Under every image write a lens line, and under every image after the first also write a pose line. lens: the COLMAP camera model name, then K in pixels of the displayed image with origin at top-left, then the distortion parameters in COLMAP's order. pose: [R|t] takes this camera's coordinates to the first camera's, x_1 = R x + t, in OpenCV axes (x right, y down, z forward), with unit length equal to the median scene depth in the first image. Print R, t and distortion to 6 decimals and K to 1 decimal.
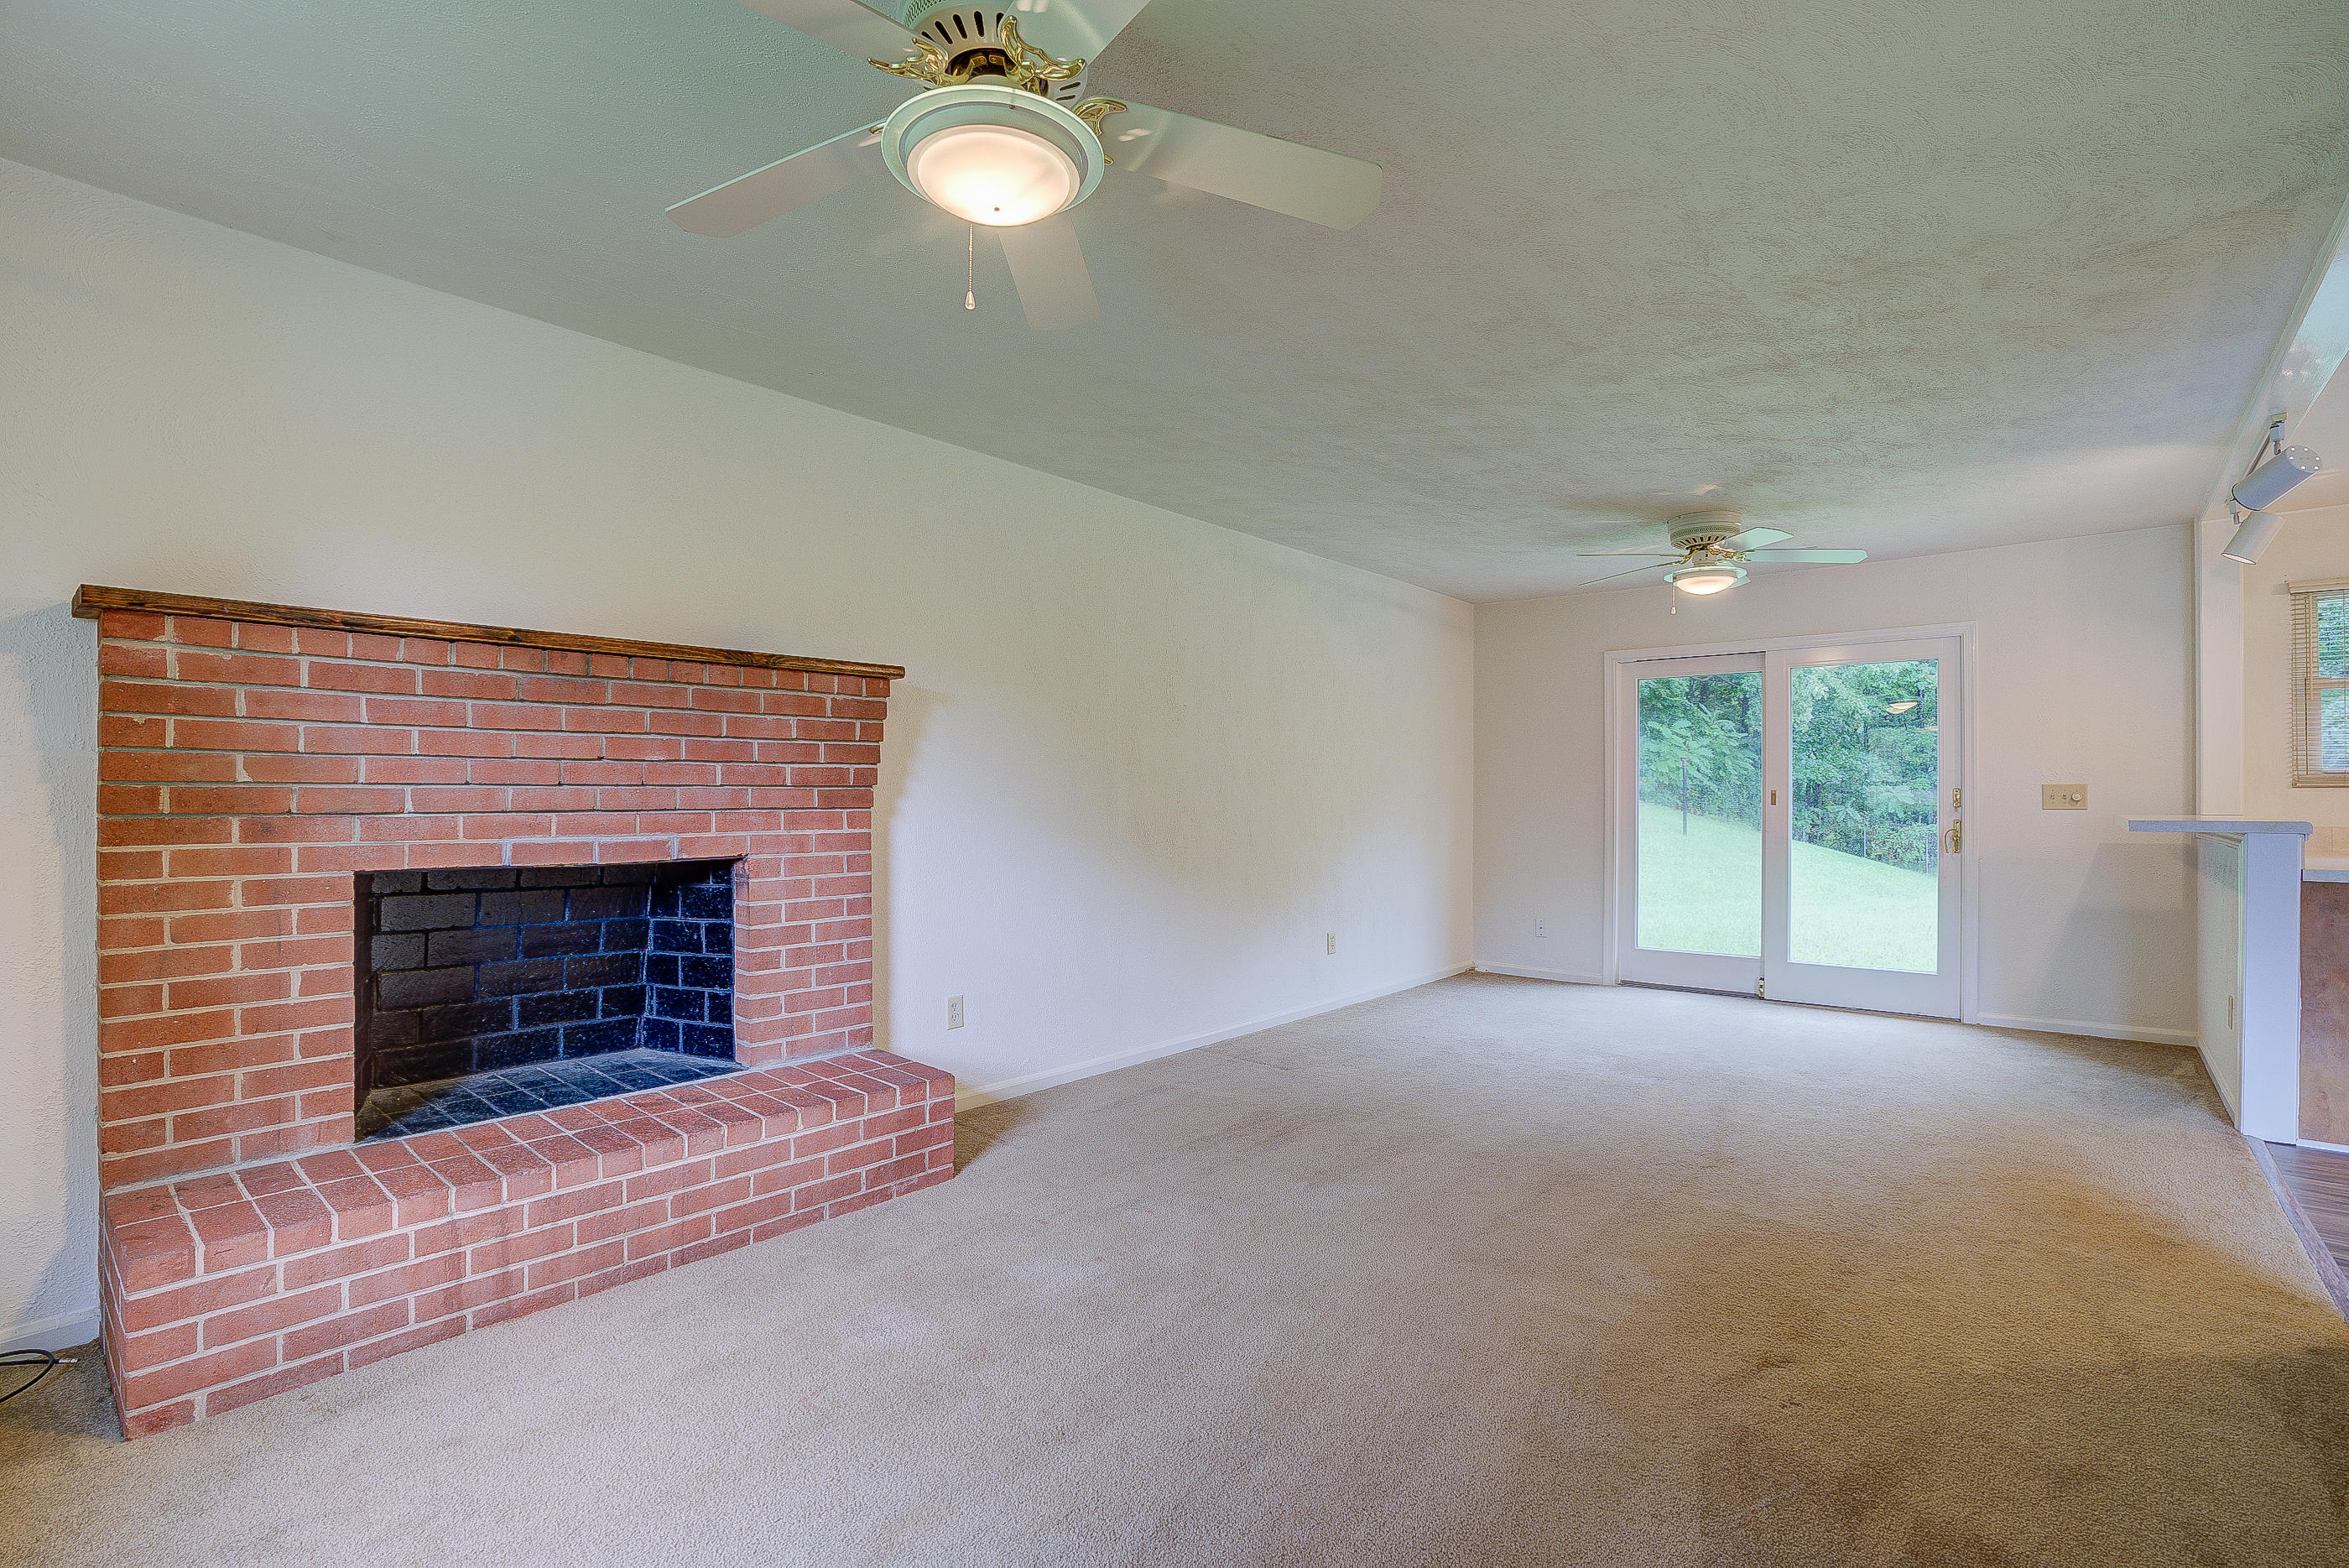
lens RADIAL K [[1092.5, 0, 1181.5], [0, 1092.5, 791.1], [0, 0, 1]] dist [-0.071137, 0.031014]
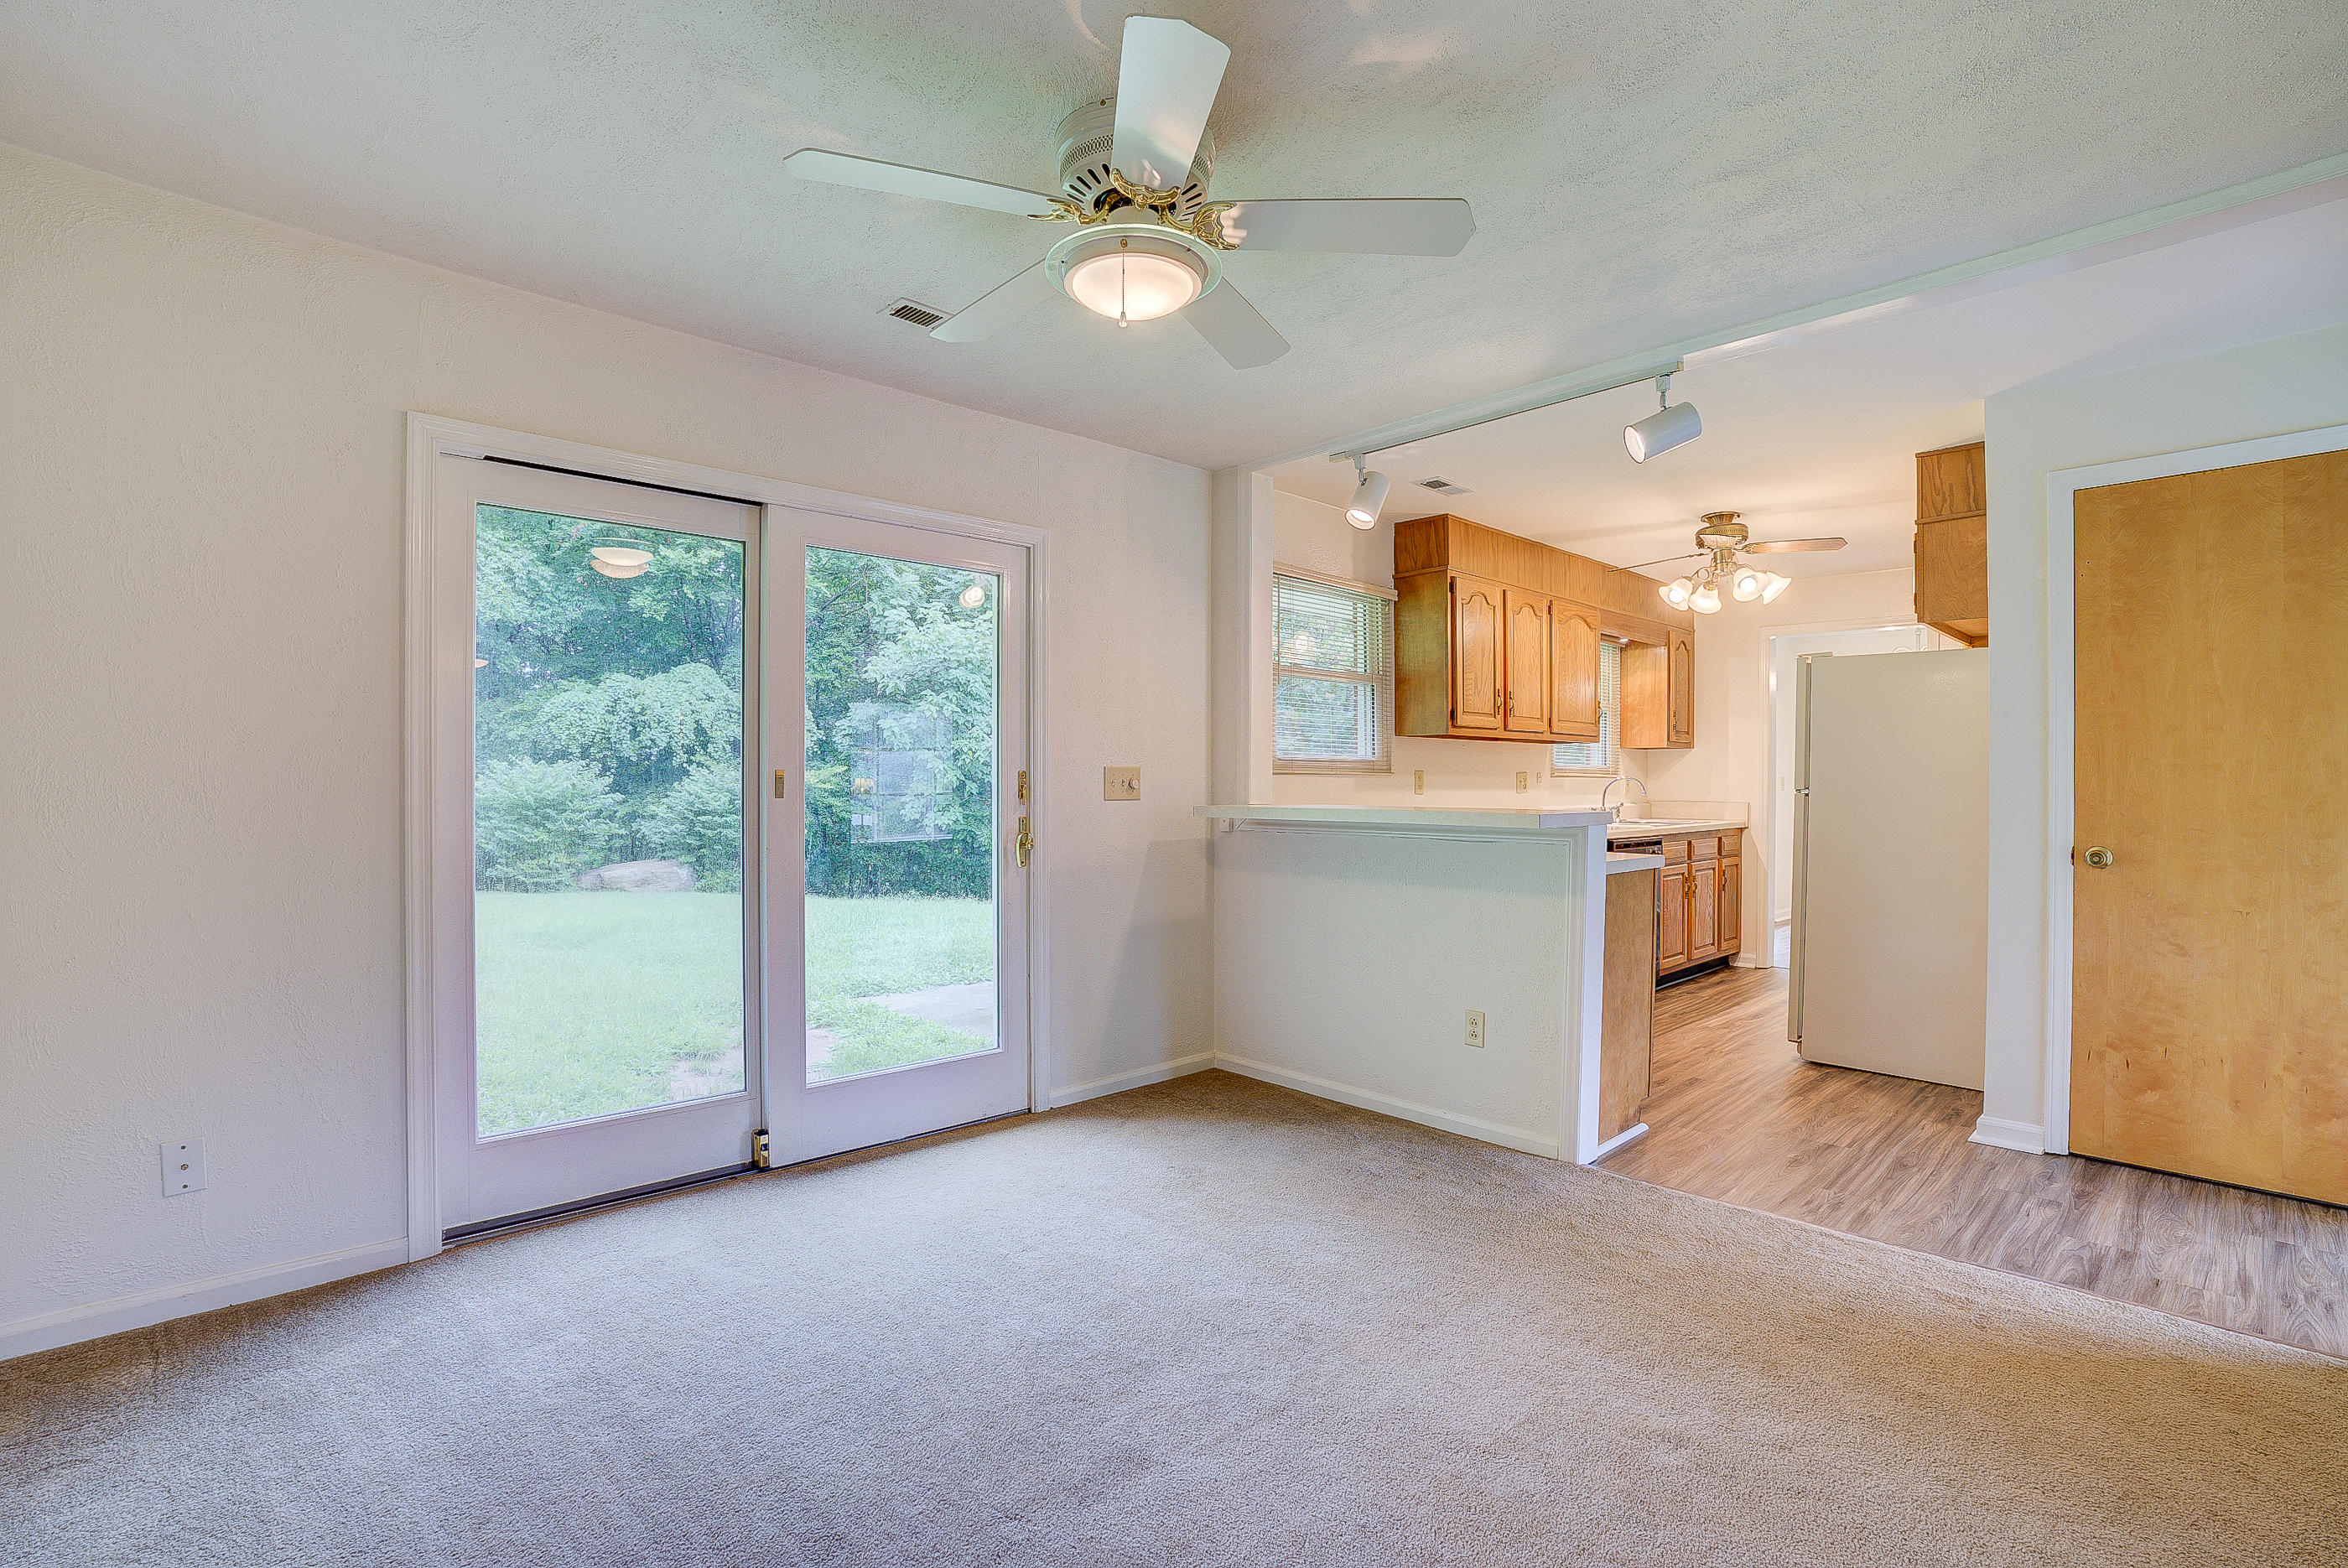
lens RADIAL K [[1092.0, 0, 1181.0], [0, 1092.0, 791.1], [0, 0, 1]] dist [-0.071137, 0.031014]
pose [[0.111481, -0.006709, 0.993744, 0.050078], [-0.007046, 0.999947, 0.007541, 0.004276], [-0.993742, -0.007843, 0.111428, 0.828252]]
